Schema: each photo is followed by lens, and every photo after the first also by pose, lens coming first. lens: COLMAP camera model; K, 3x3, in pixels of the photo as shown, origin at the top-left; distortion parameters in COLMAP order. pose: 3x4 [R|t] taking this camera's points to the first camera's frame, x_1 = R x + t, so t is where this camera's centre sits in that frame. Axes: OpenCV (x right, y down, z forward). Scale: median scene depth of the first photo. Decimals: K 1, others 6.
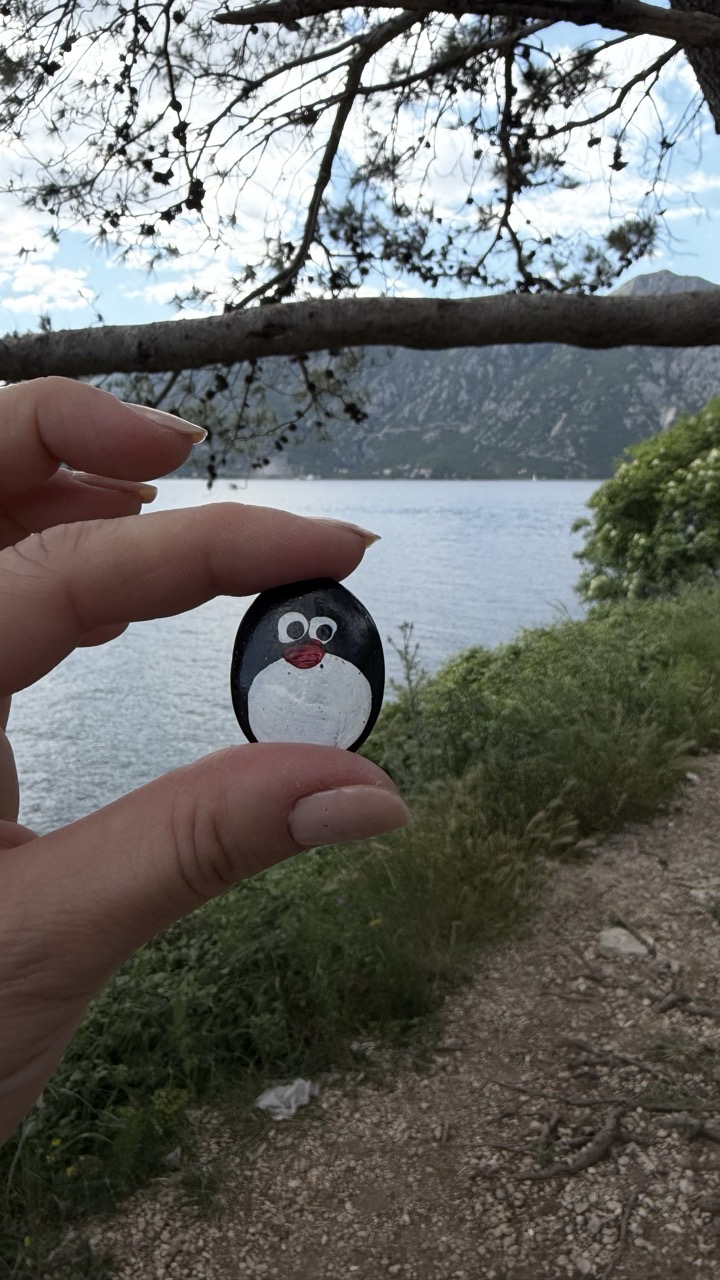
lens RADIAL K [[956.0, 0, 359.4], [0, 956.0, 637.4], [0, 0, 1]] dist [-0.001961, 0.009078]
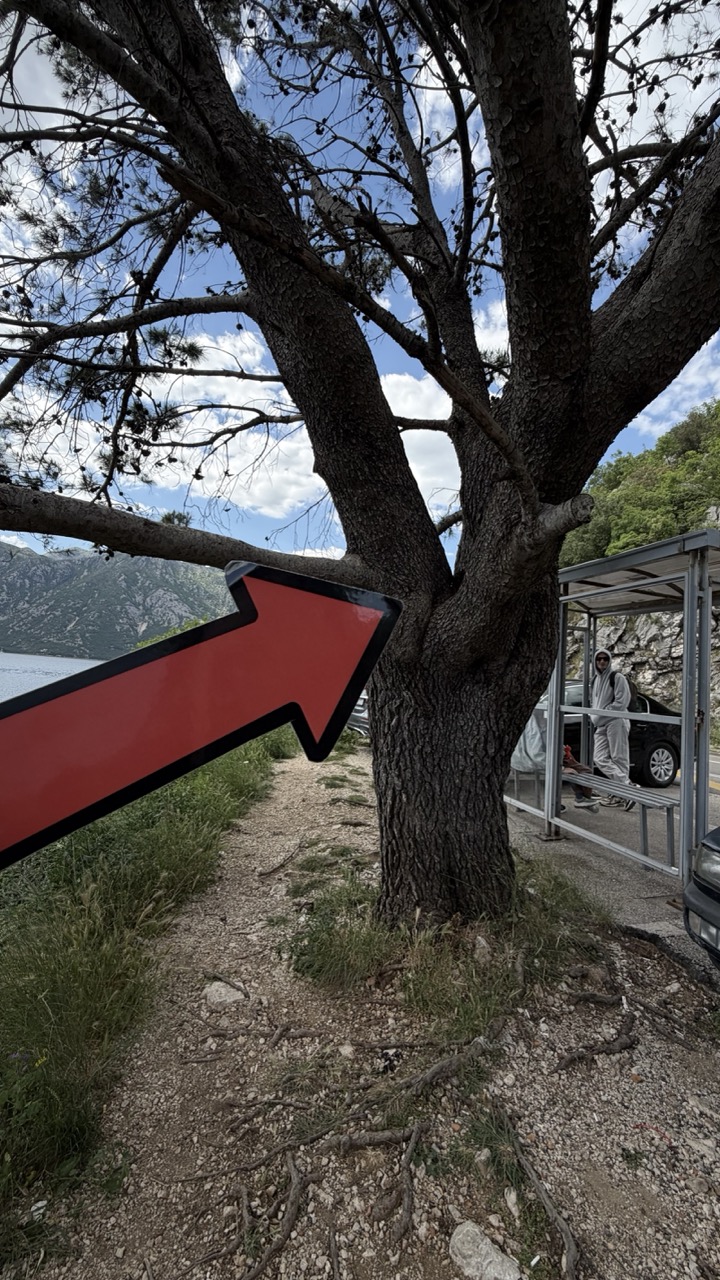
lens RADIAL K [[525.3, 0, 360.8], [0, 525.3, 653.9], [0, 0, 1]] dist [0.001770, 0.000512]
pose [[0.729697, 0.094834, 0.677162, -0.115980], [0.032440, 0.984419, -0.172821, -0.022478], [-0.683000, 0.148074, 0.715251, 0.200561]]
